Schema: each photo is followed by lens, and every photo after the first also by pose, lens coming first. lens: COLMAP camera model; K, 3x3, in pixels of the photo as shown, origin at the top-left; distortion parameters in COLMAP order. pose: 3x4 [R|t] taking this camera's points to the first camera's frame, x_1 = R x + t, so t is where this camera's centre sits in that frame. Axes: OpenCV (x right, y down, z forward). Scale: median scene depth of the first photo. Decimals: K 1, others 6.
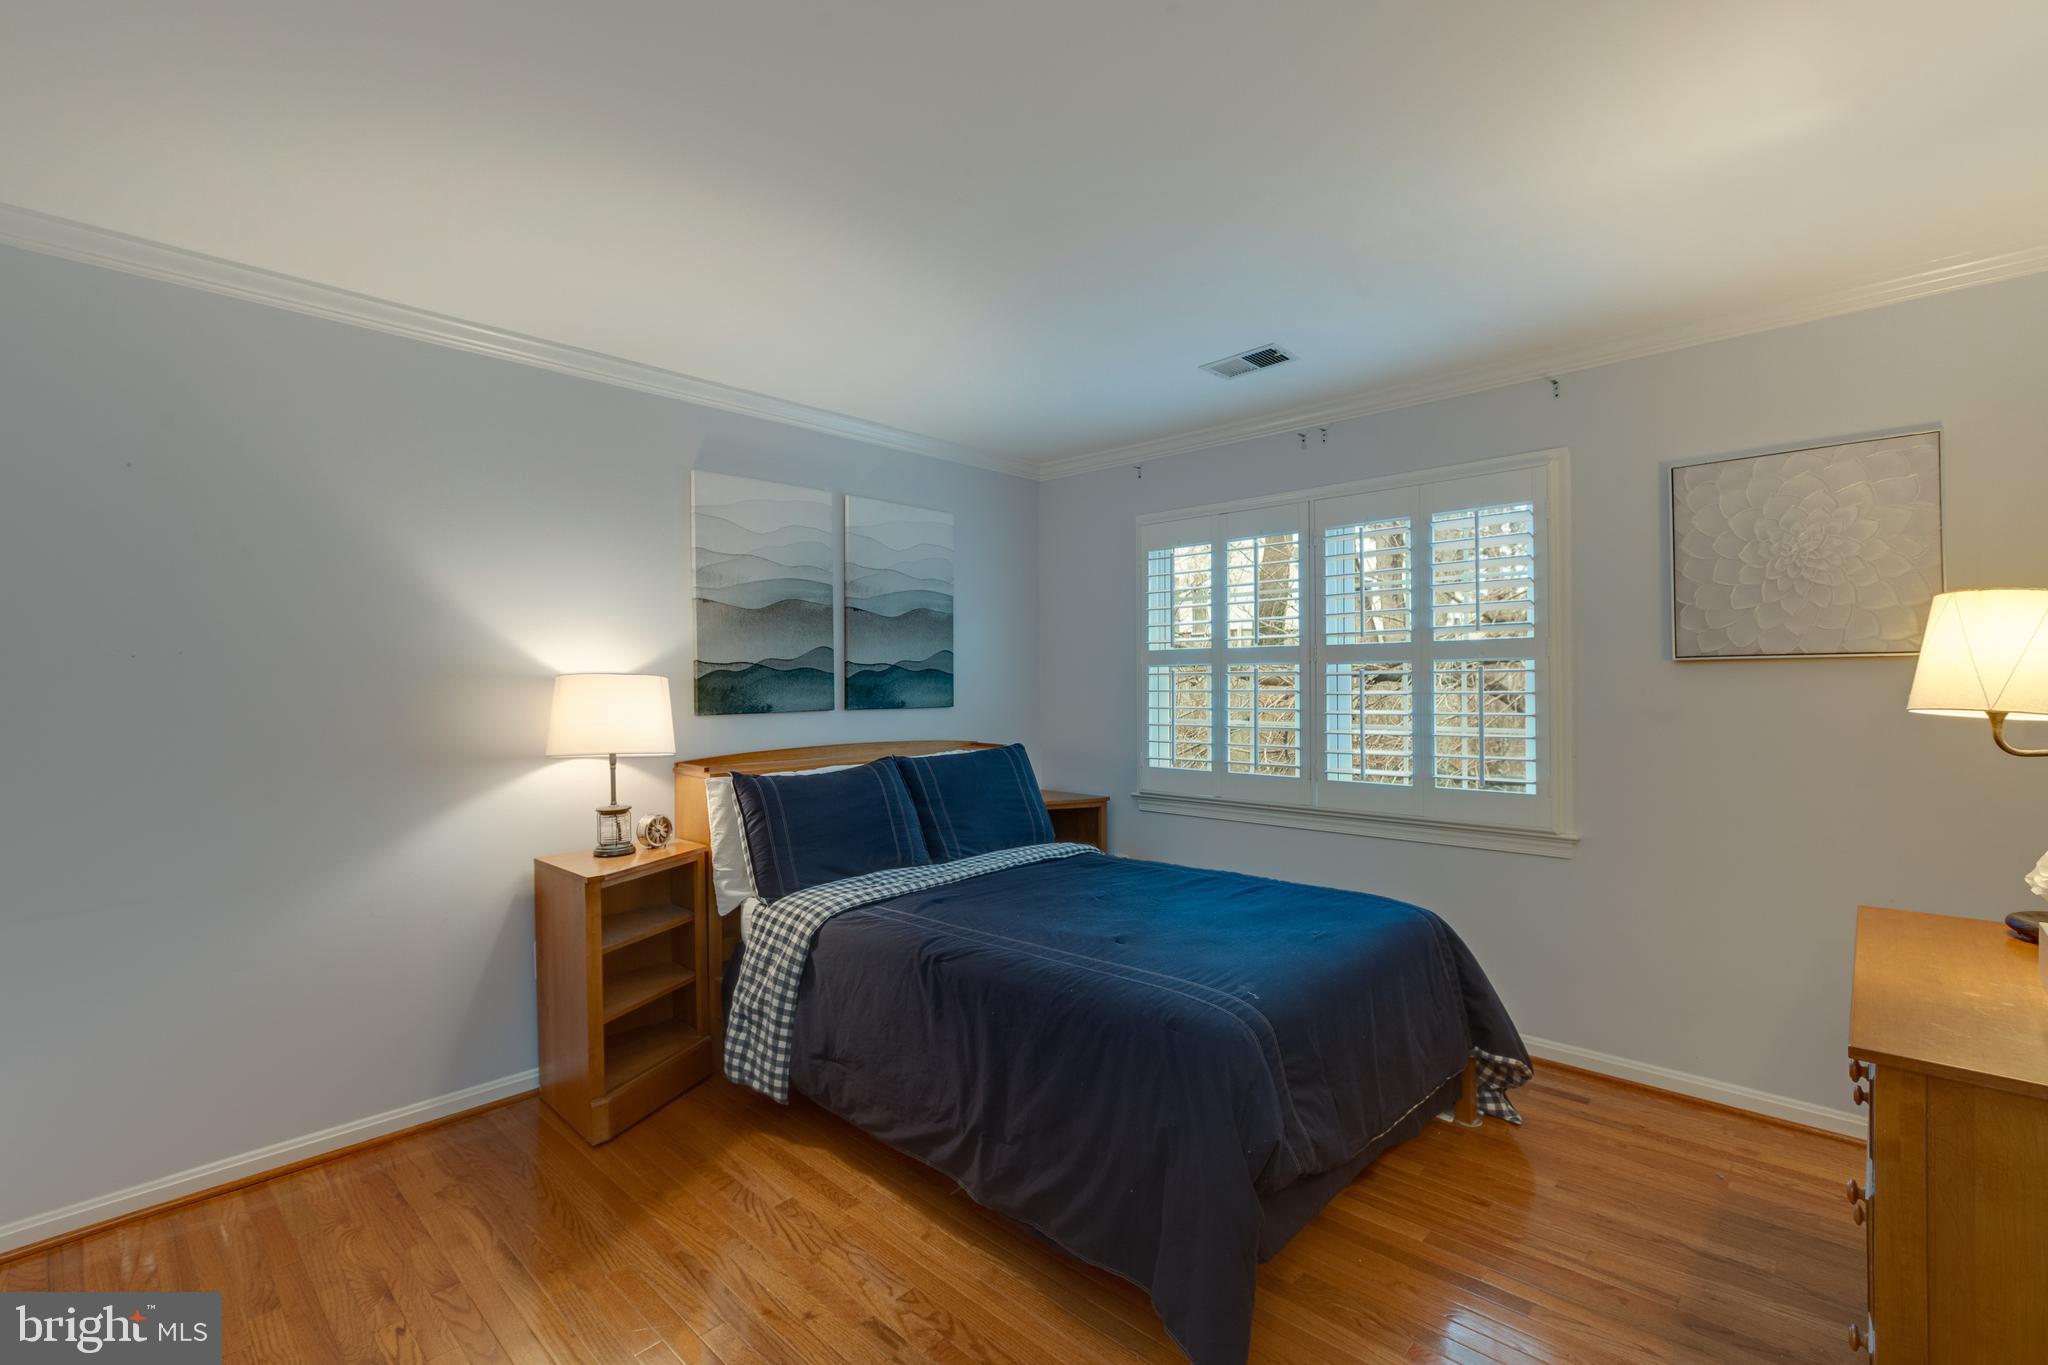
lens RADIAL K [[910.8, 0, 1025.1], [0, 910.8, 678.5], [0, 0, 1]] dist [0.003543, -0.000426]
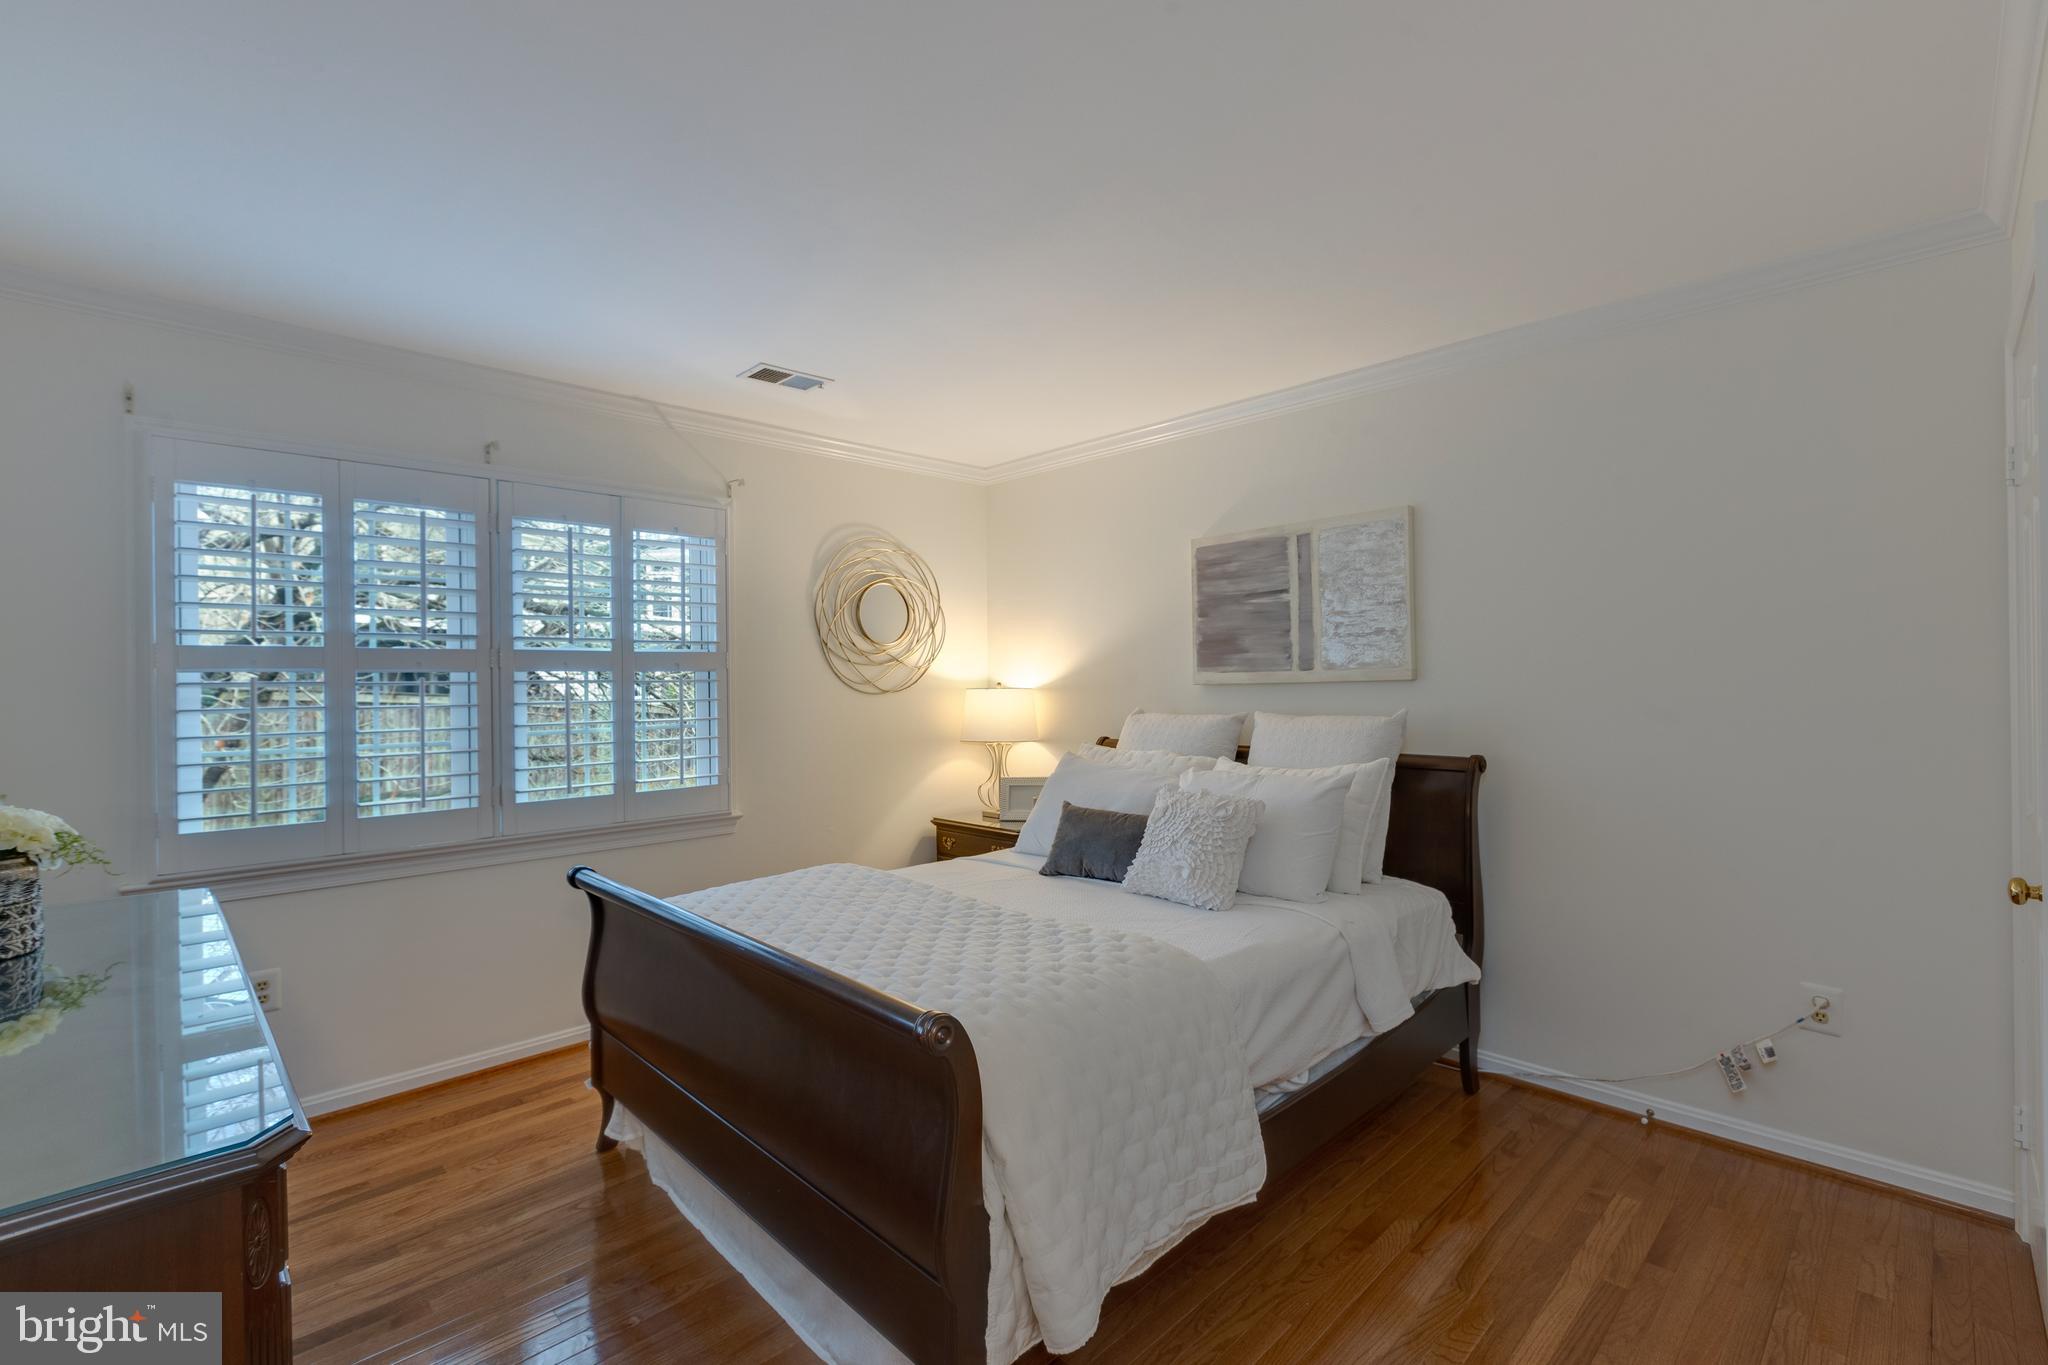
lens RADIAL K [[906.6, 0, 1026.2], [0, 906.6, 679.1], [0, 0, 1]] dist [0.004585, -0.001961]
pose [[0.050118, 0.016691, 0.998604, -0.556966], [0.004777, 0.999845, -0.016952, 0.010966], [-0.998732, 0.005620, 0.050030, 0.495182]]
